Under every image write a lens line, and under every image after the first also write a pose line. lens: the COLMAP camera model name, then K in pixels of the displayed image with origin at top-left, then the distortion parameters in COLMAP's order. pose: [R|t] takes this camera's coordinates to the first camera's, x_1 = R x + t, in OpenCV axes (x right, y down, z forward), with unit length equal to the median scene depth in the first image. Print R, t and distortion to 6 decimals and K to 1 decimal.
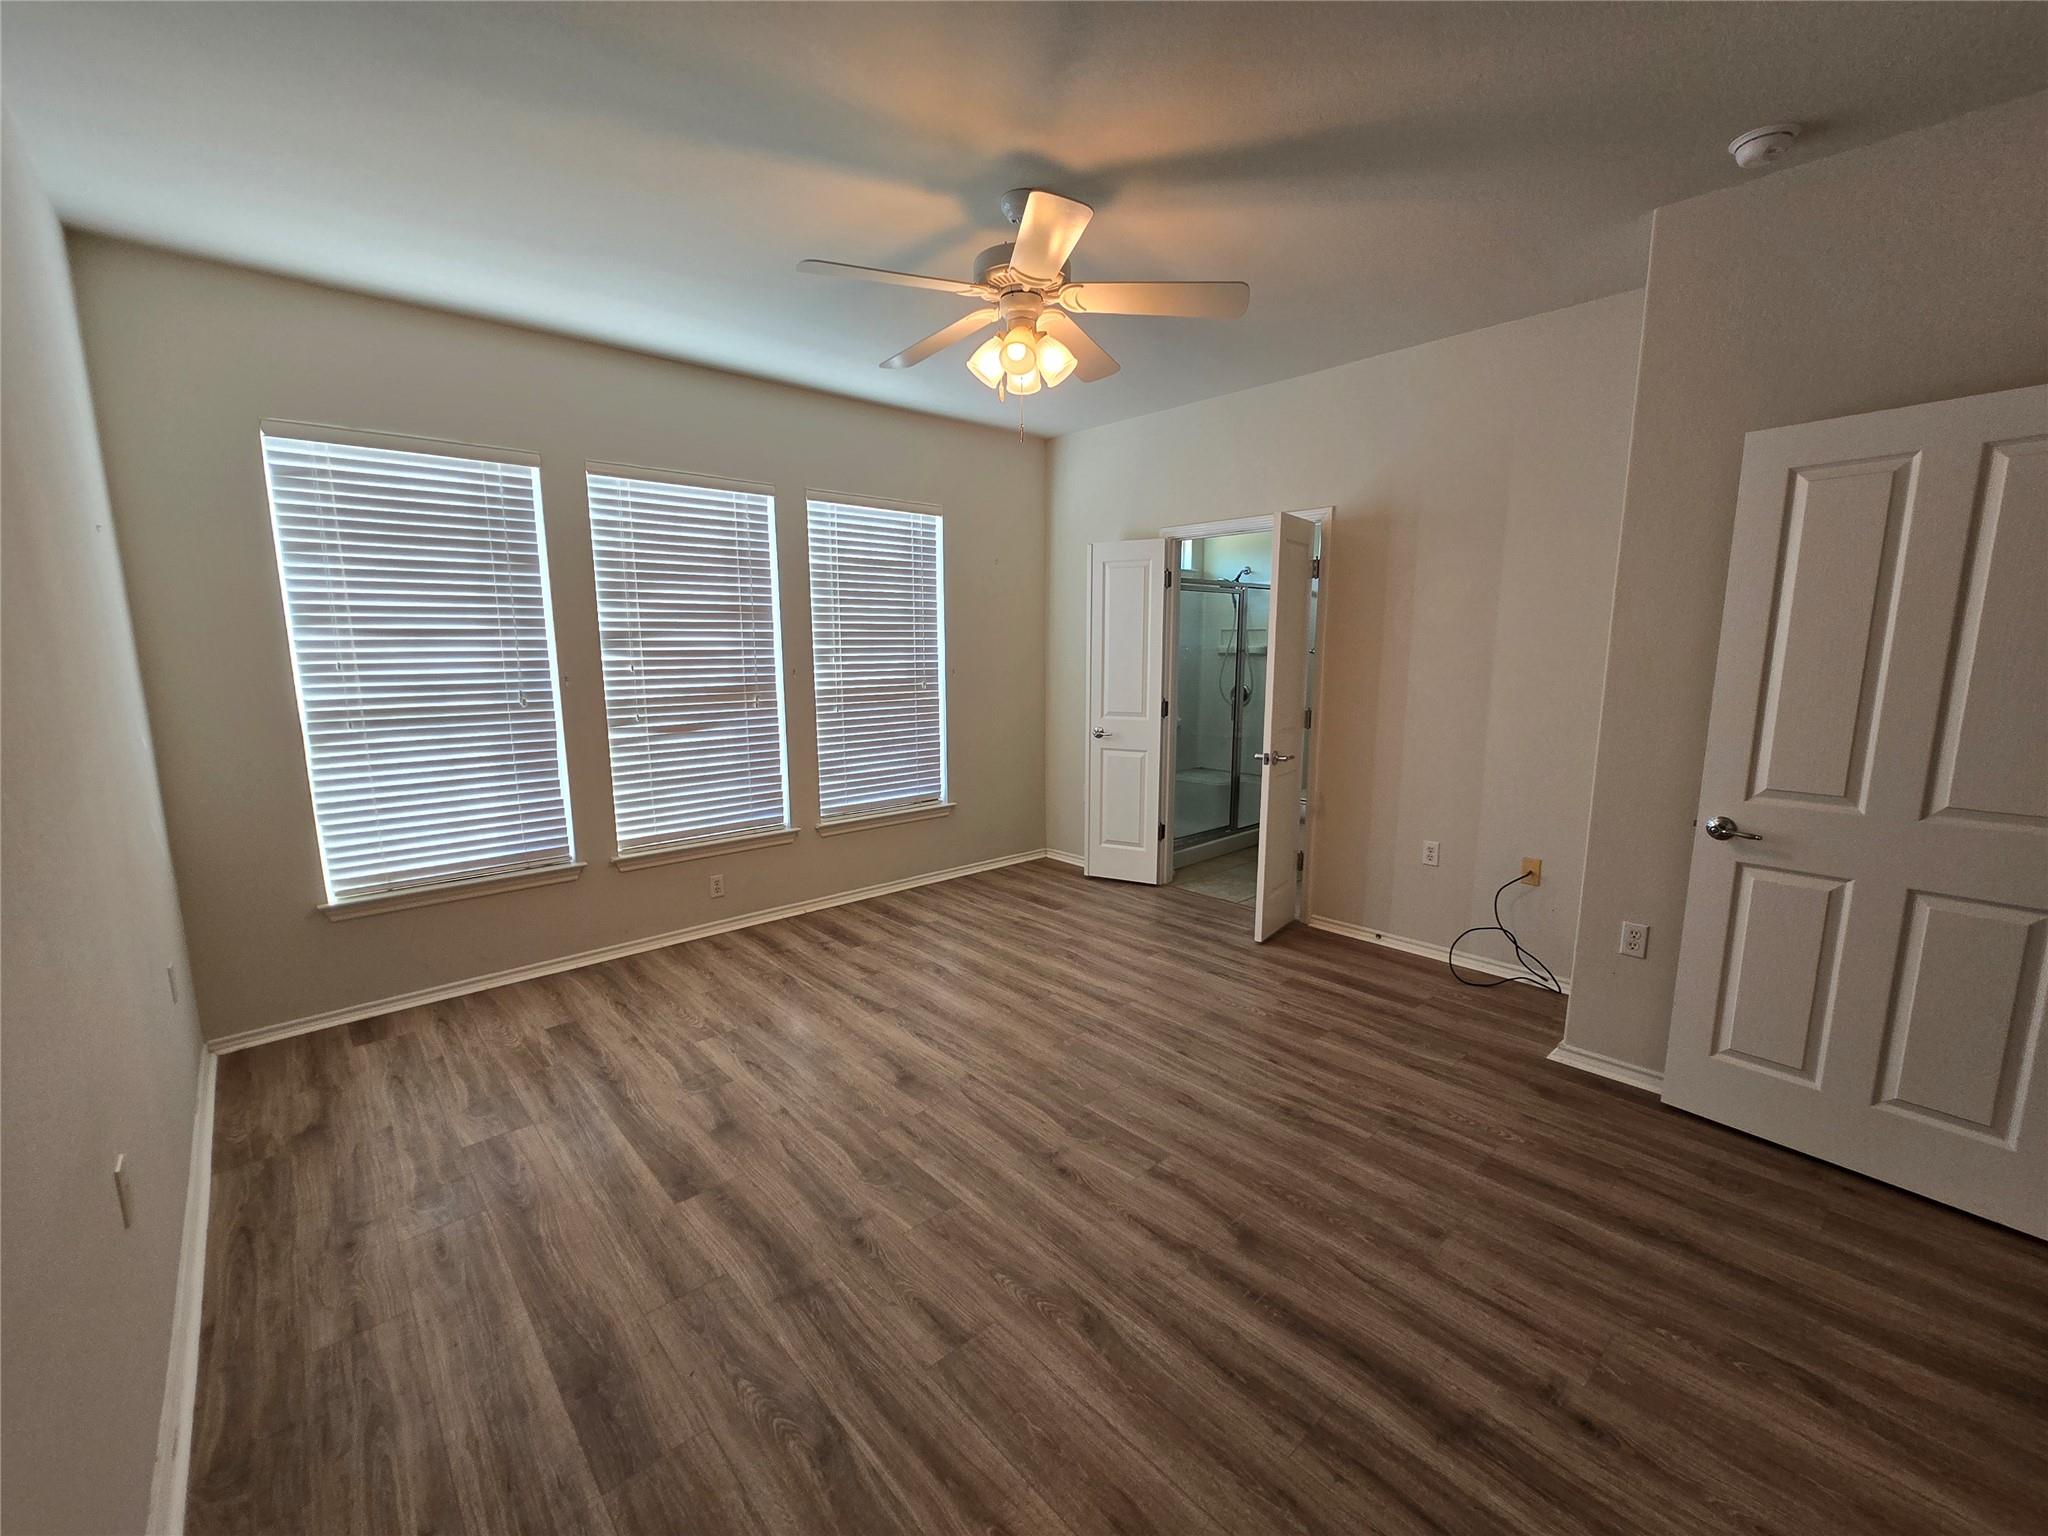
lens RADIAL K [[836.6, 0, 1019.8], [0, 836.6, 763.4], [0, 0, 1]] dist [-0.006082, 0.002438]
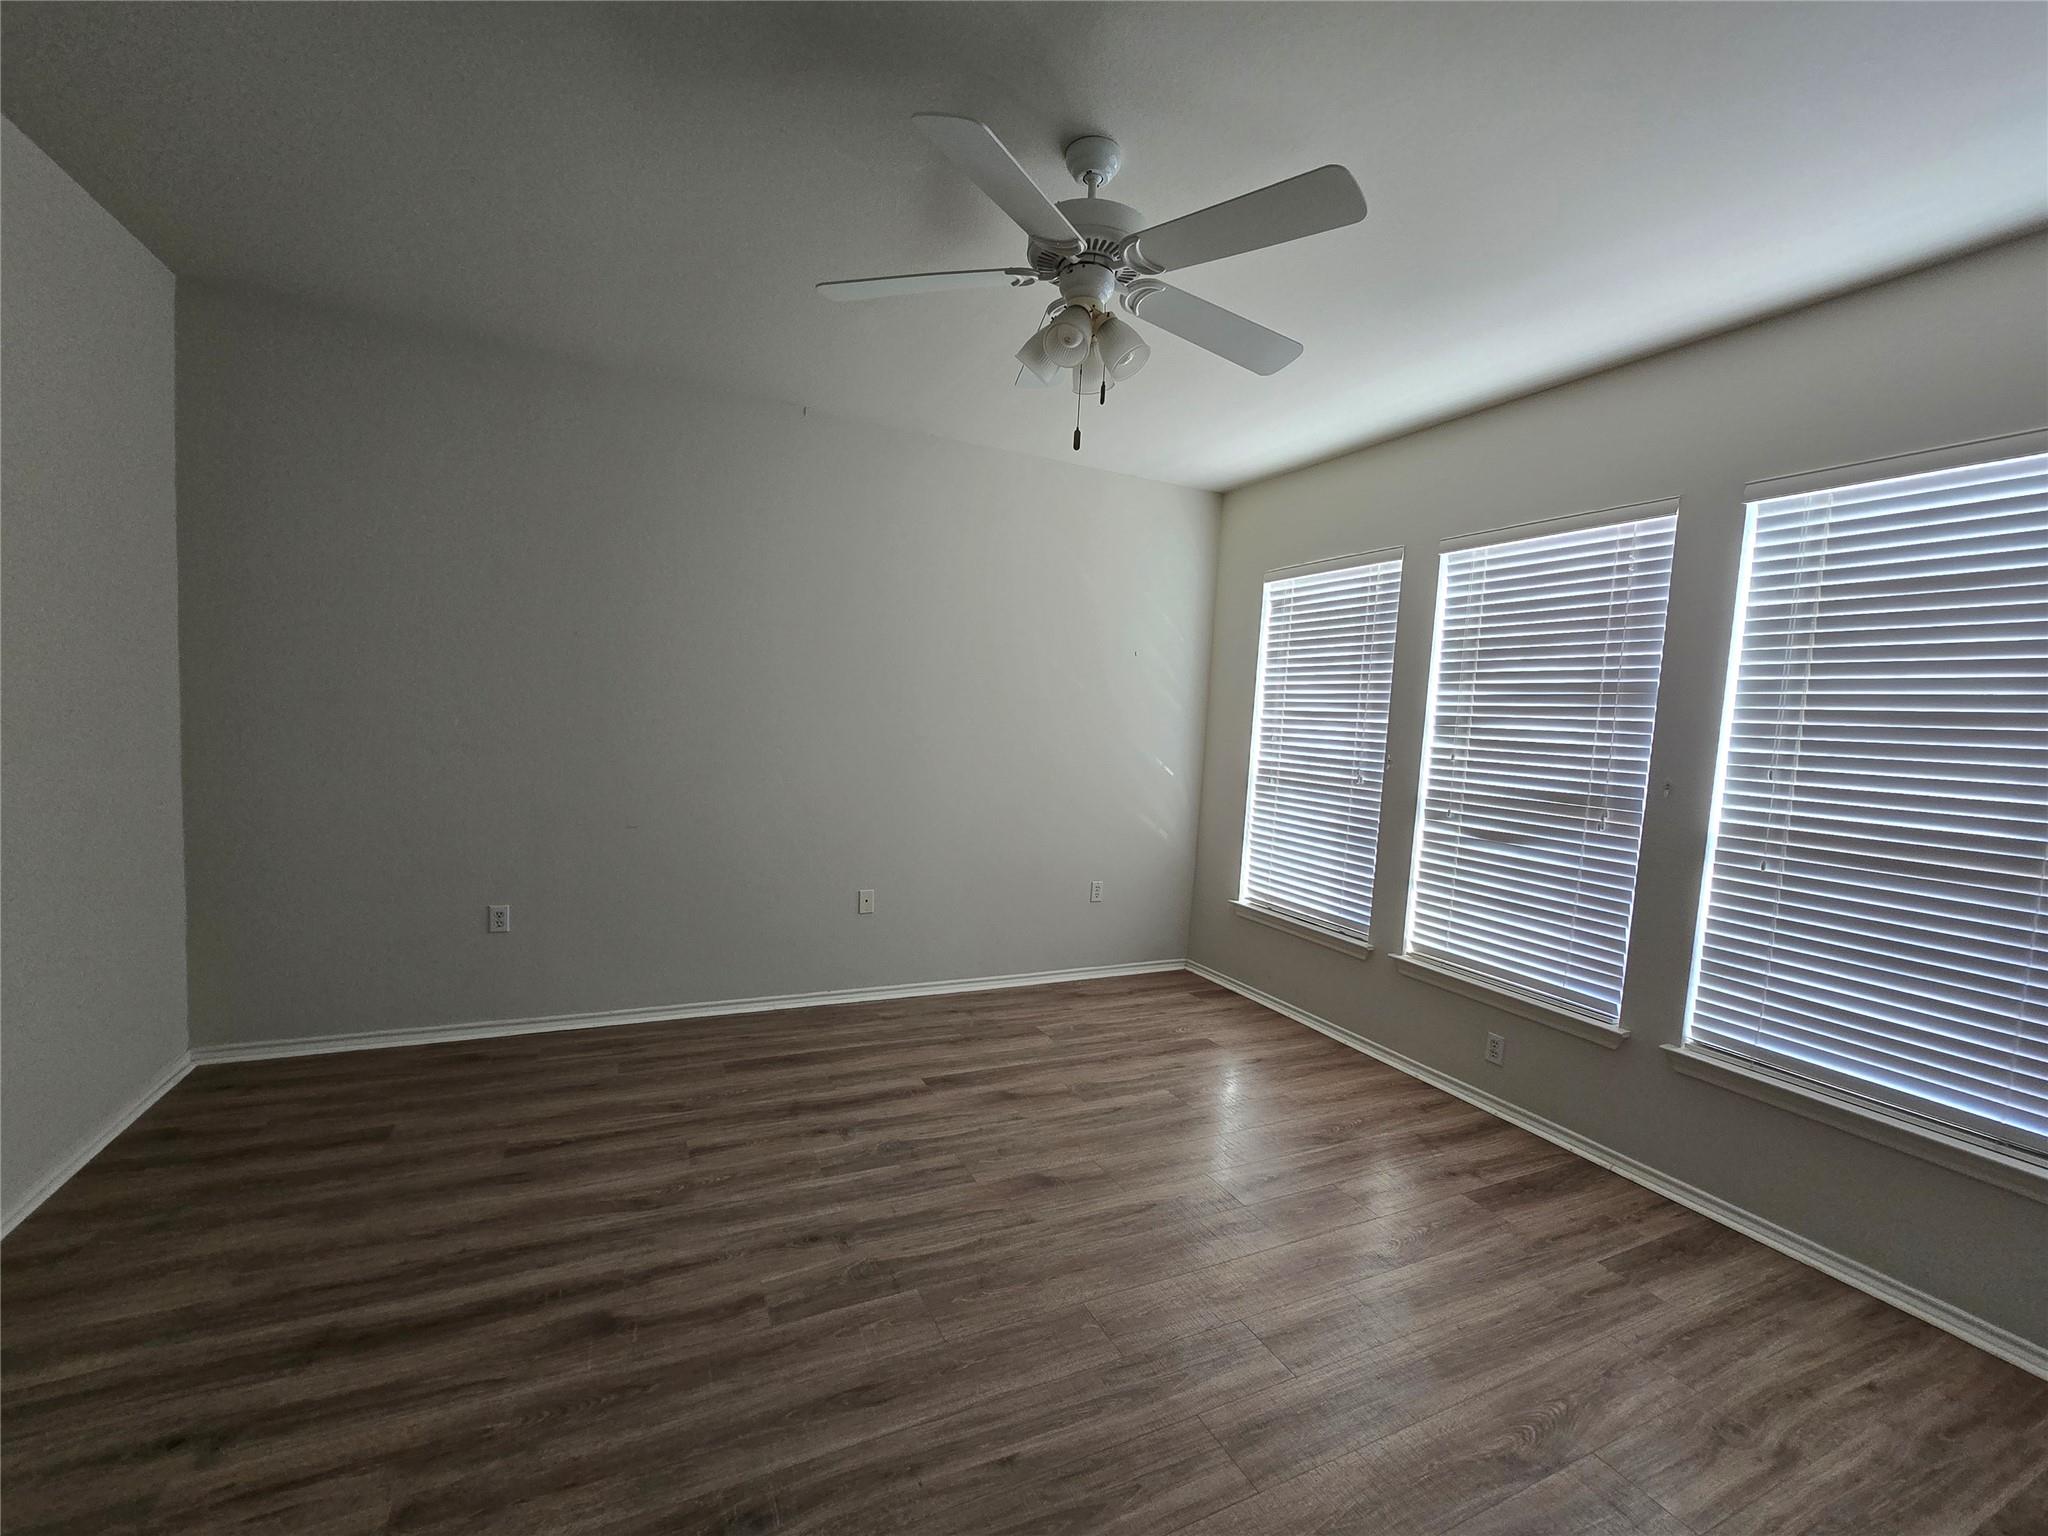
lens RADIAL K [[836.6, 0, 1017.9], [0, 836.6, 769.2], [0, 0, 1]] dist [-0.006082, 0.002438]
pose [[-0.277137, 0.050097, -0.959524, 0.626107], [-0.191839, 0.975647, 0.106347, -0.130112], [0.941484, 0.213547, -0.260777, 0.967076]]
